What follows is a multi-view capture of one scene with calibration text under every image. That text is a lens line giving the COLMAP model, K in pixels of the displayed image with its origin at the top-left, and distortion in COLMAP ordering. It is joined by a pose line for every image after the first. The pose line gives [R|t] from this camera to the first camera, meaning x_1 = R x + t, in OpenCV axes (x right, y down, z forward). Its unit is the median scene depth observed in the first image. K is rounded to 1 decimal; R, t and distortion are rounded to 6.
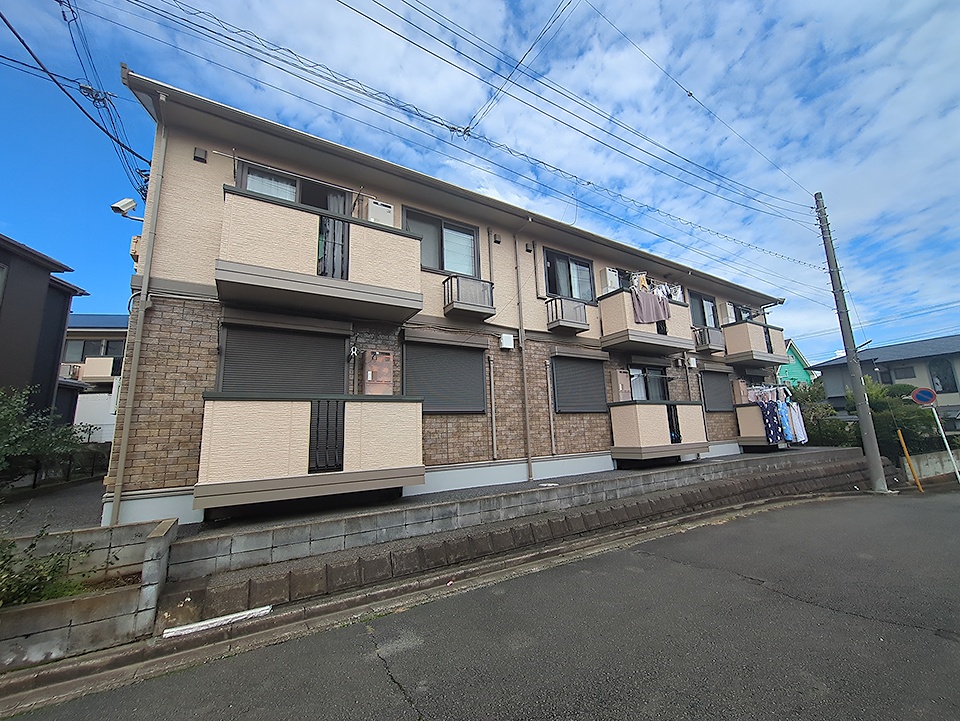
lens RADIAL K [[376.1, 0, 495.1], [0, 376.1, 357.4], [0, 0, 1]] dist [0.000048, 0.000210]
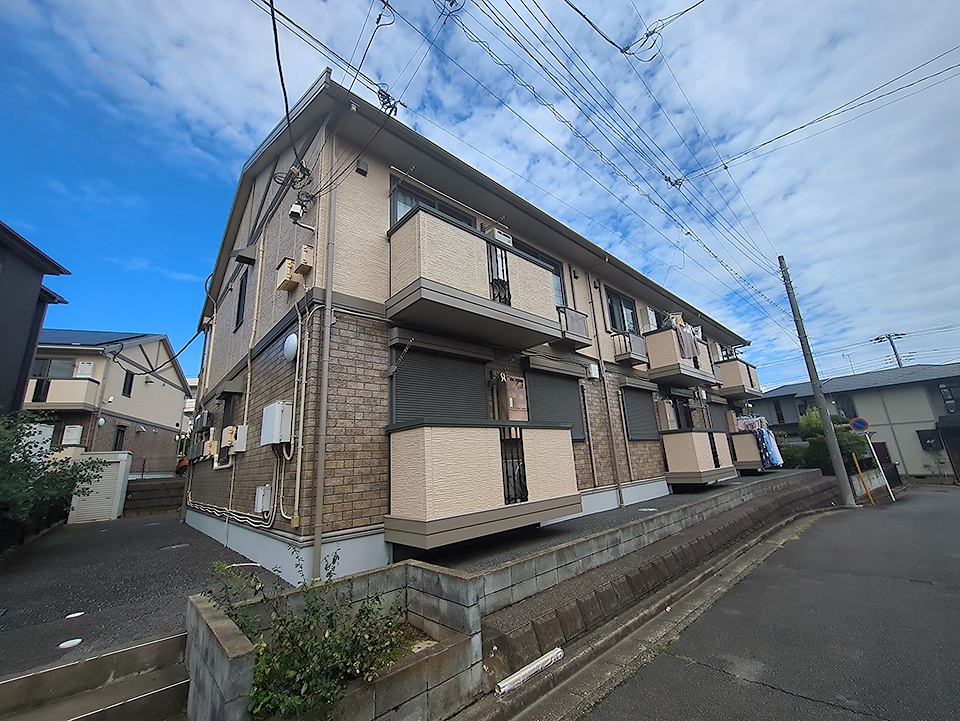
lens RADIAL K [[376.1, 0, 482.0], [0, 376.1, 364.2], [0, 0, 1]] dist [0.000048, 0.000210]
pose [[0.982348, 0.029969, 0.184646, -0.620852], [-0.018576, 0.997833, -0.063127, 0.012034], [-0.186138, 0.058583, 0.980776, 0.046550]]
